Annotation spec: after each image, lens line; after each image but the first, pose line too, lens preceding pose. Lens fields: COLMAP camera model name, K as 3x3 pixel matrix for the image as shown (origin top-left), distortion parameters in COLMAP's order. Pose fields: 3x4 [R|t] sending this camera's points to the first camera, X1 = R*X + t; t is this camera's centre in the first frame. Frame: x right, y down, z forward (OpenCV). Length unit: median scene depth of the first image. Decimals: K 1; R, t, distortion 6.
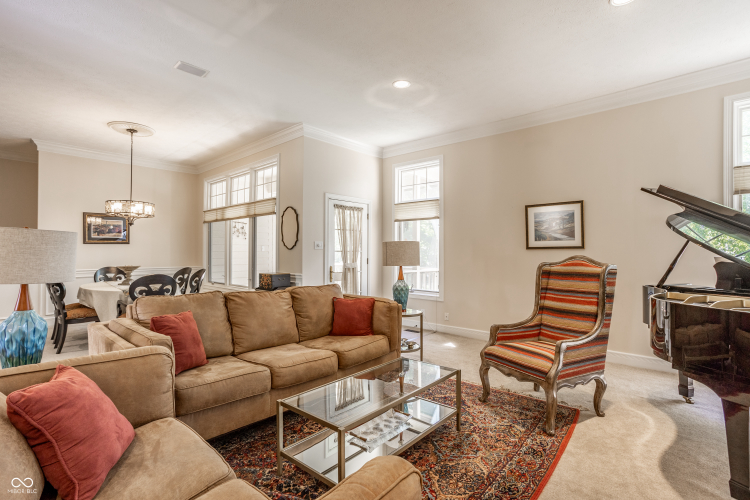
lens RADIAL K [[364.2, 0, 380.8], [0, 364.2, 254.3], [0, 0, 1]] dist [-0.012683, 0.007850]
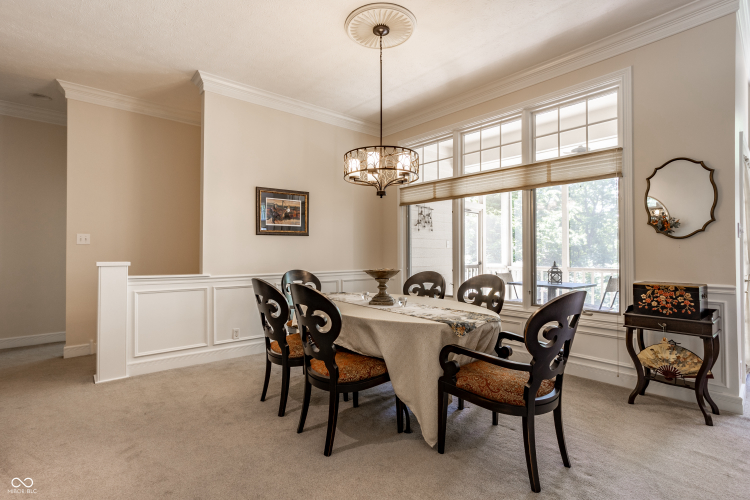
lens RADIAL K [[364.2, 0, 368.6], [0, 364.2, 247.2], [0, 0, 1]] dist [-0.012683, 0.007850]
pose [[0.994319, -0.002419, -0.106417, -0.551578], [-0.000284, 0.999678, -0.025380, 0.010097], [0.106444, 0.025266, 0.993998, 0.372357]]
